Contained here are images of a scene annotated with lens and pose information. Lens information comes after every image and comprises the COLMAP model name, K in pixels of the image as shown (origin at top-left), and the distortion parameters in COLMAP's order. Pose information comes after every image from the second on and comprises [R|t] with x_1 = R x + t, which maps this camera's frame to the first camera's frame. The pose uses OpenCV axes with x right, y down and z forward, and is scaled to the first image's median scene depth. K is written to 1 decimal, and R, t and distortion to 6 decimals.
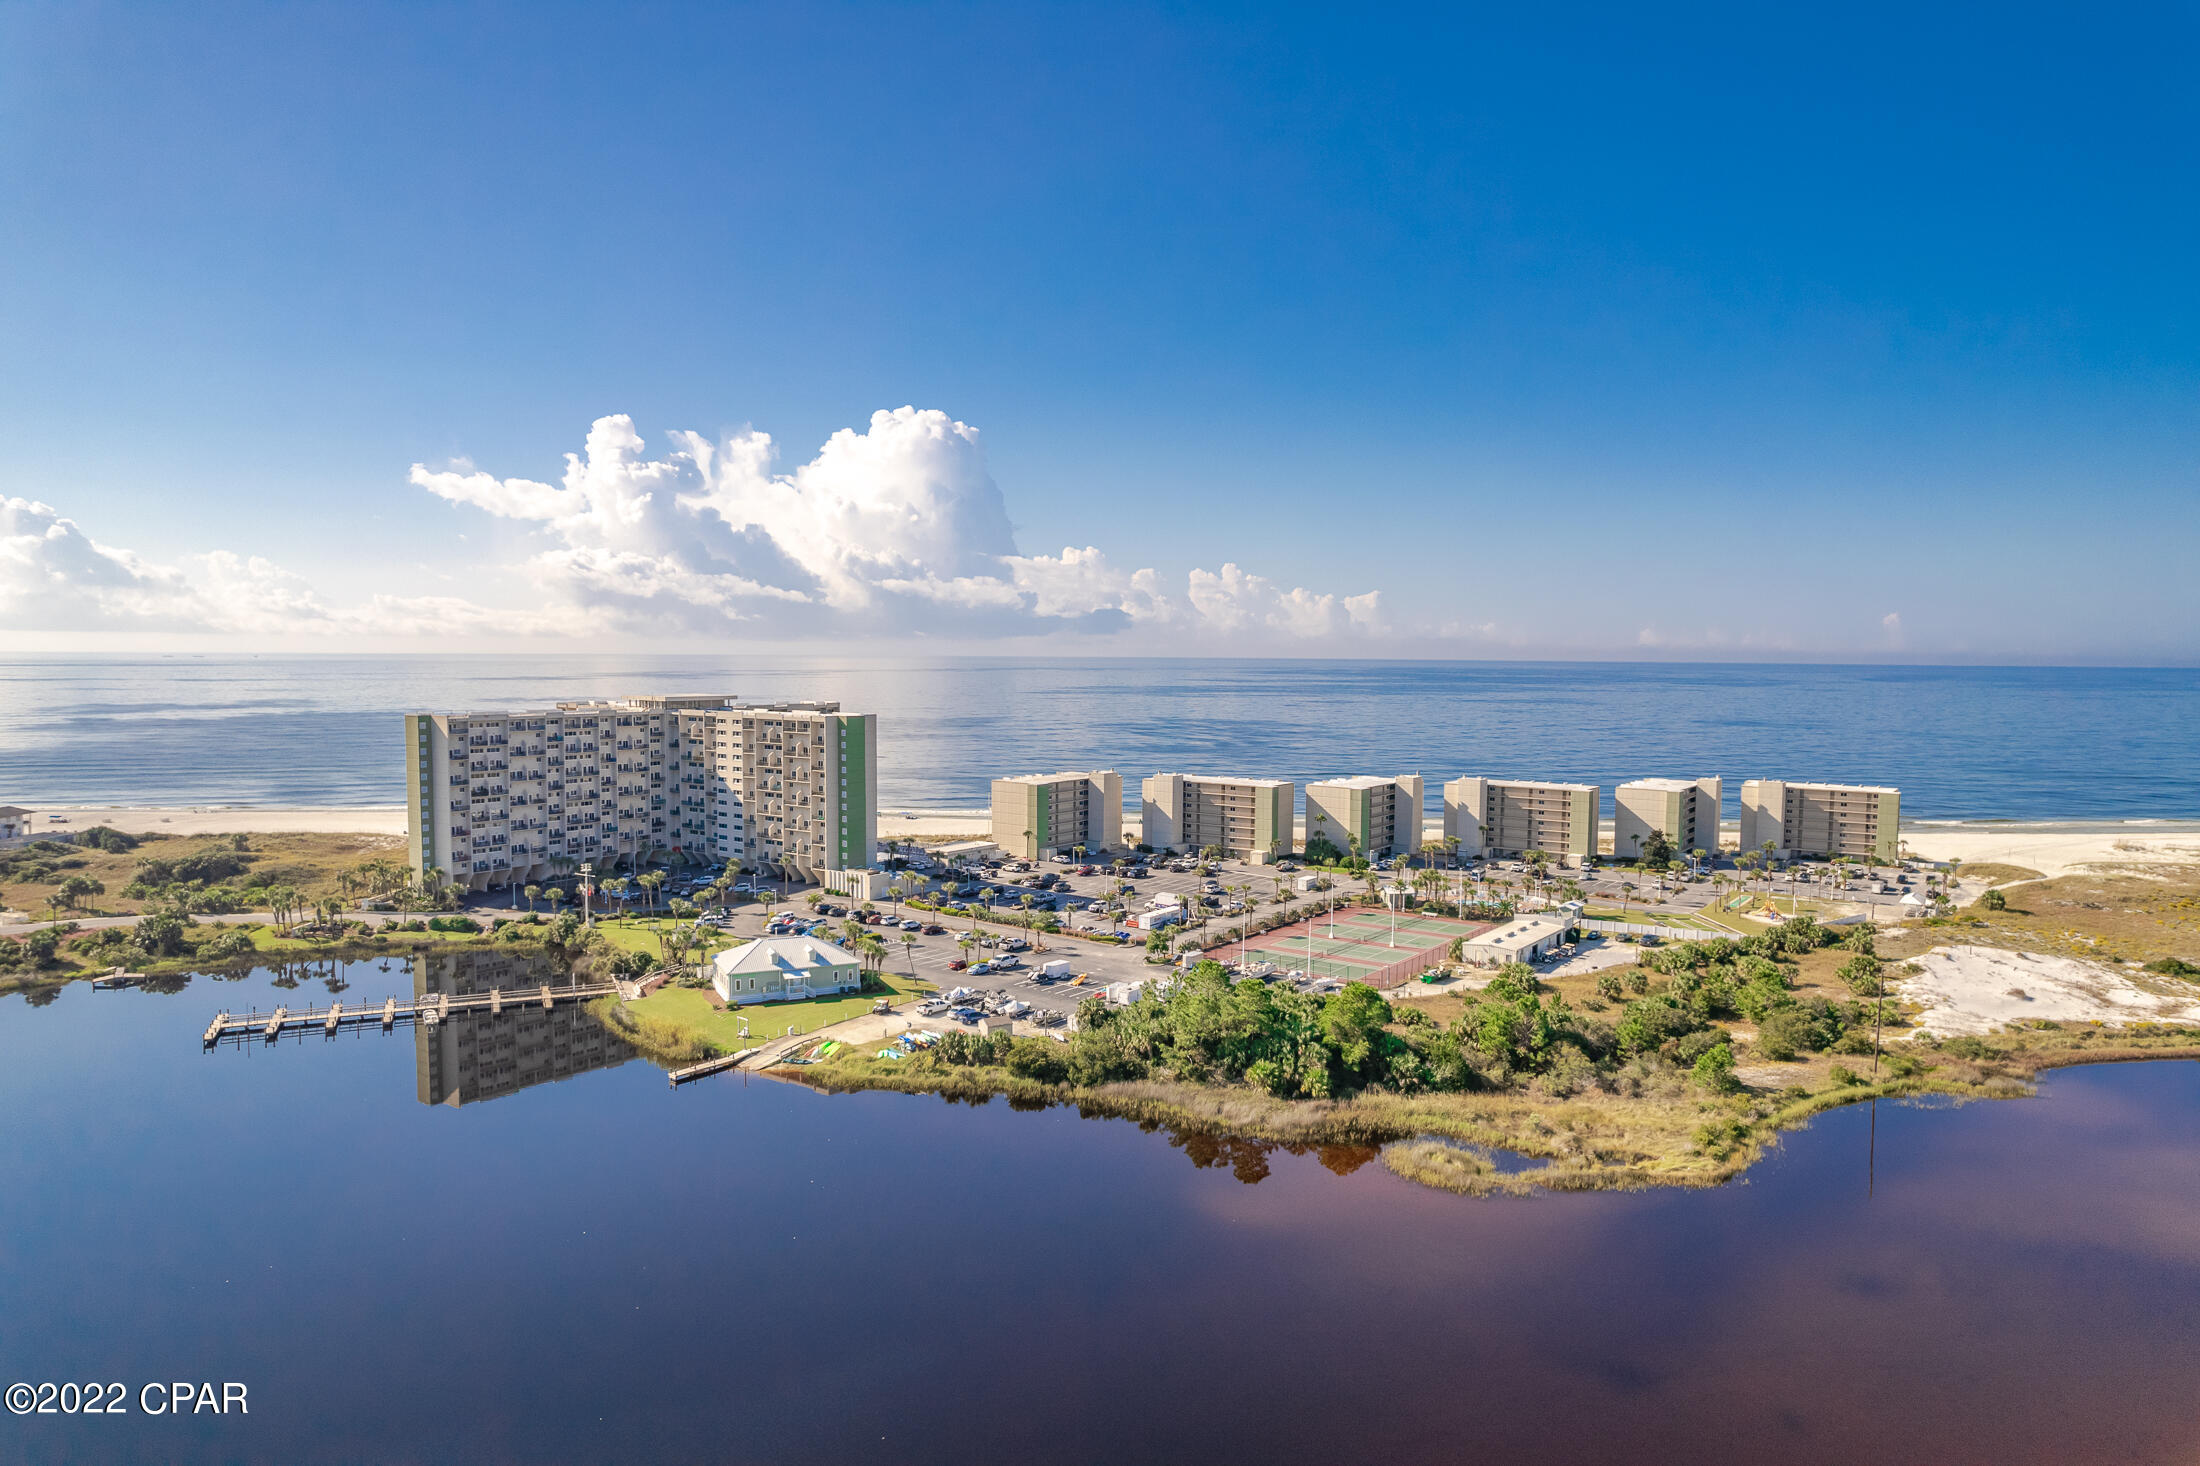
lens RADIAL K [[1410.5, 0, 1104.5], [0, 1410.5, 751.3], [0, 0, 1]] dist [-0.093798, 0.094206]
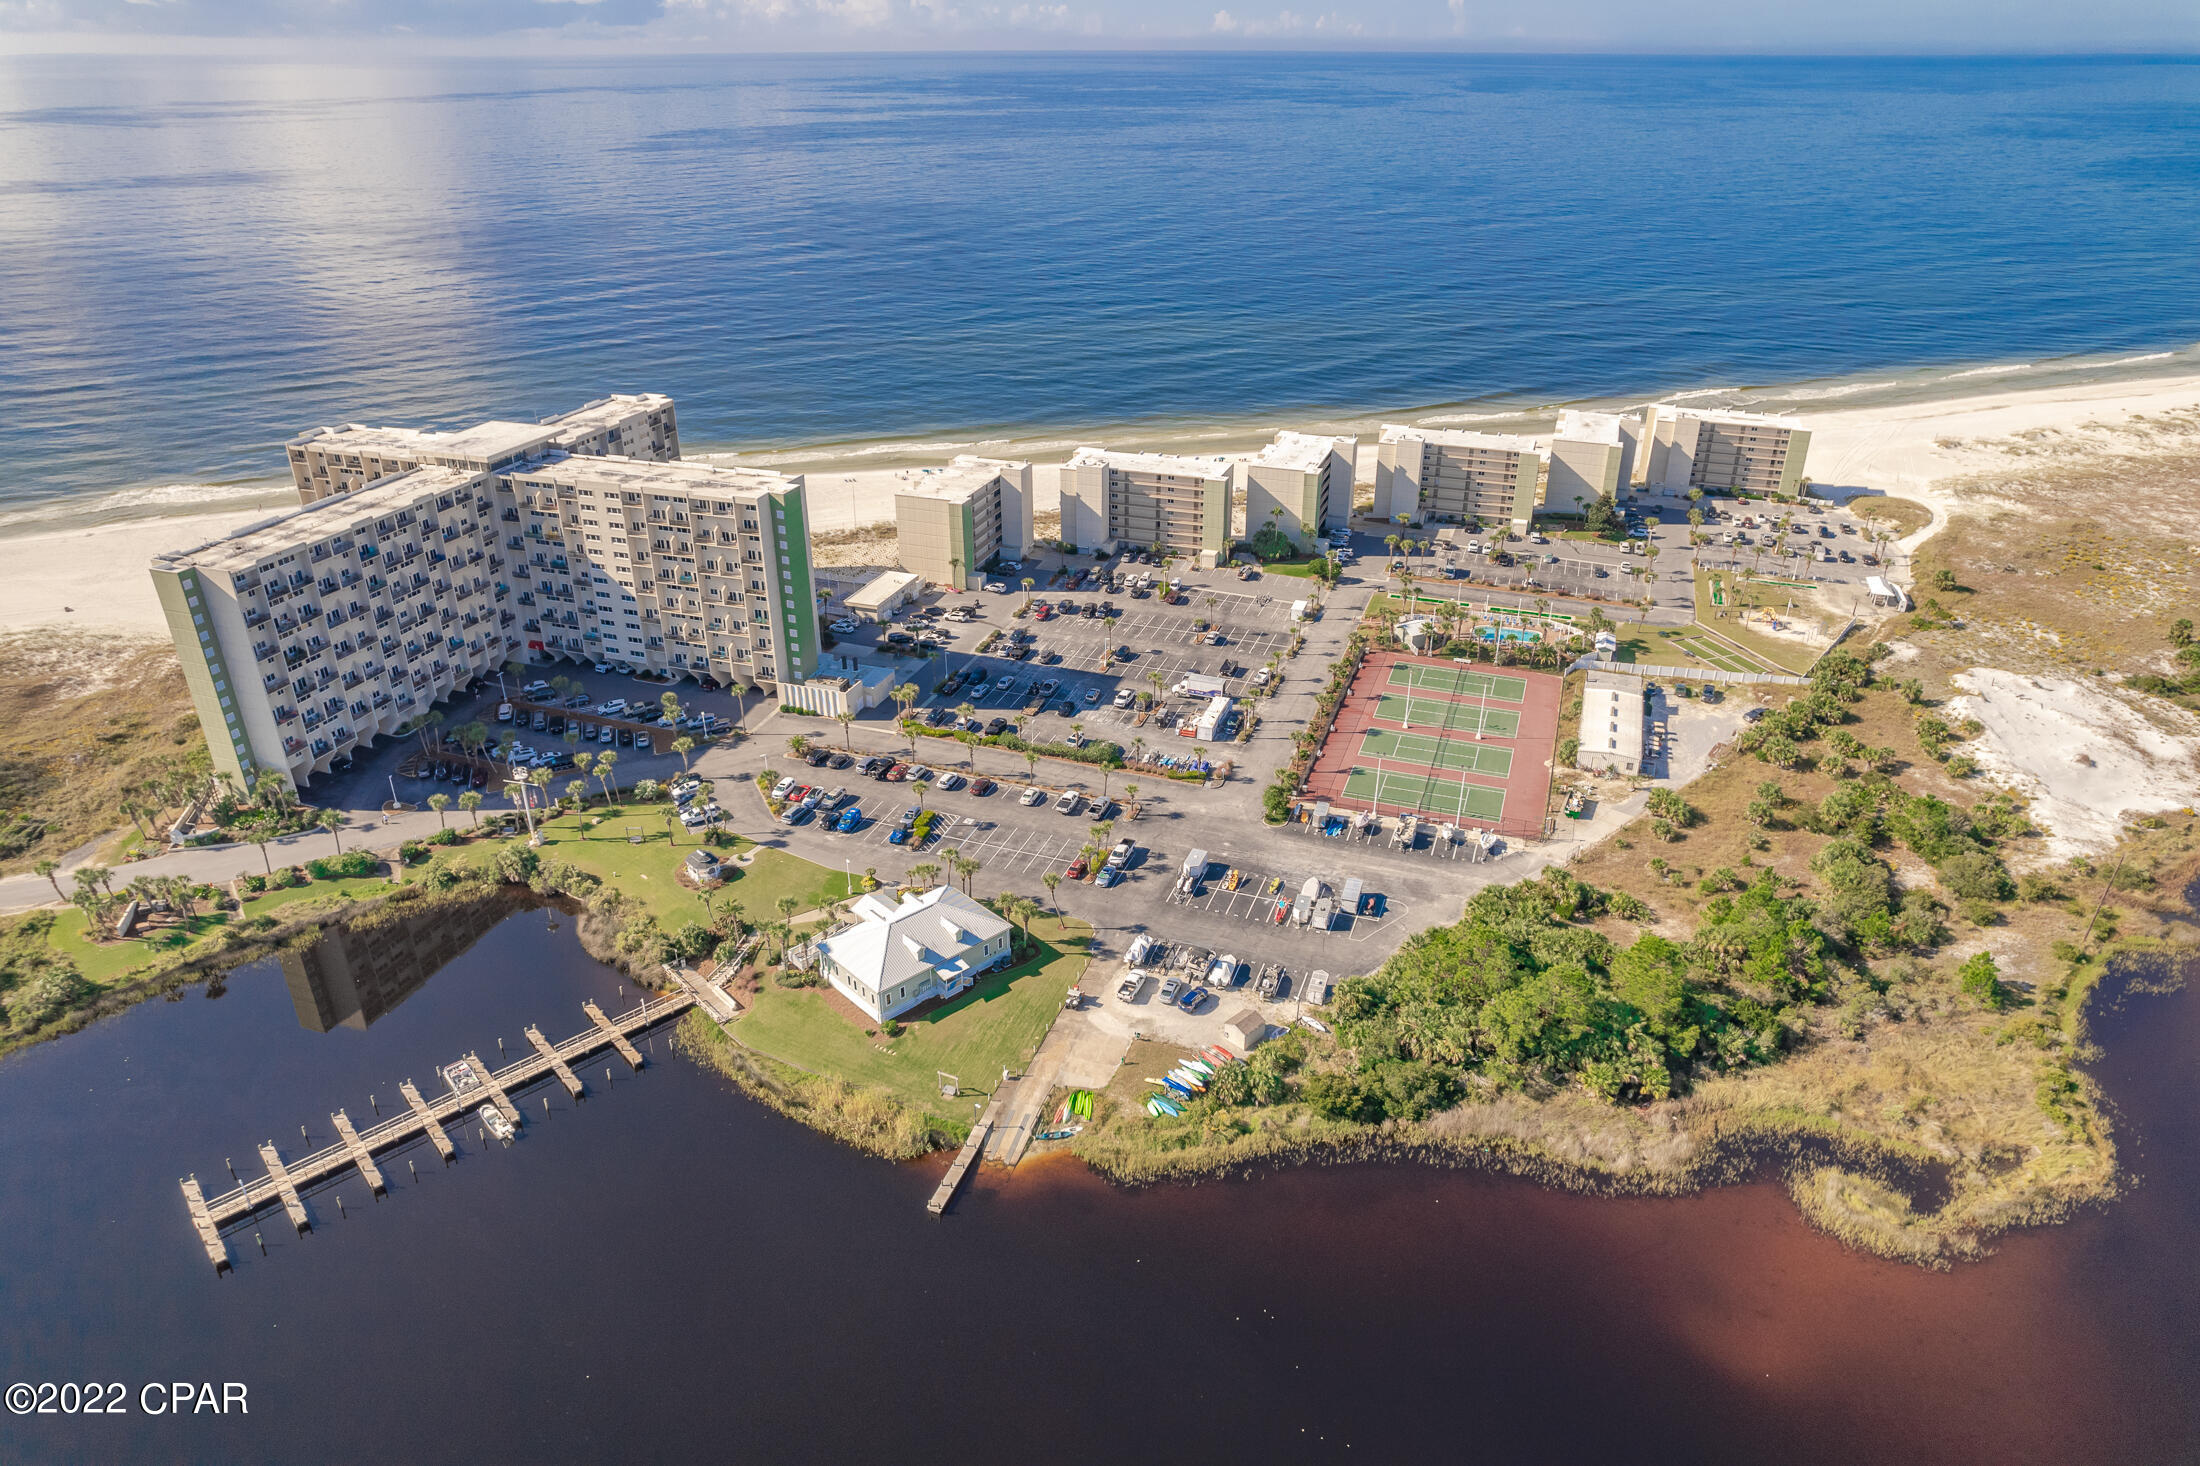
lens RADIAL K [[1410.5, 0, 1104.5], [0, 1410.5, 751.3], [0, 0, 1]] dist [-0.093798, 0.094206]
pose [[0.956875, -0.141193, 0.253880, -0.228492], [0.030398, 0.917808, 0.395860, -0.193987], [-0.288906, -0.371071, 0.882519, 0.213738]]
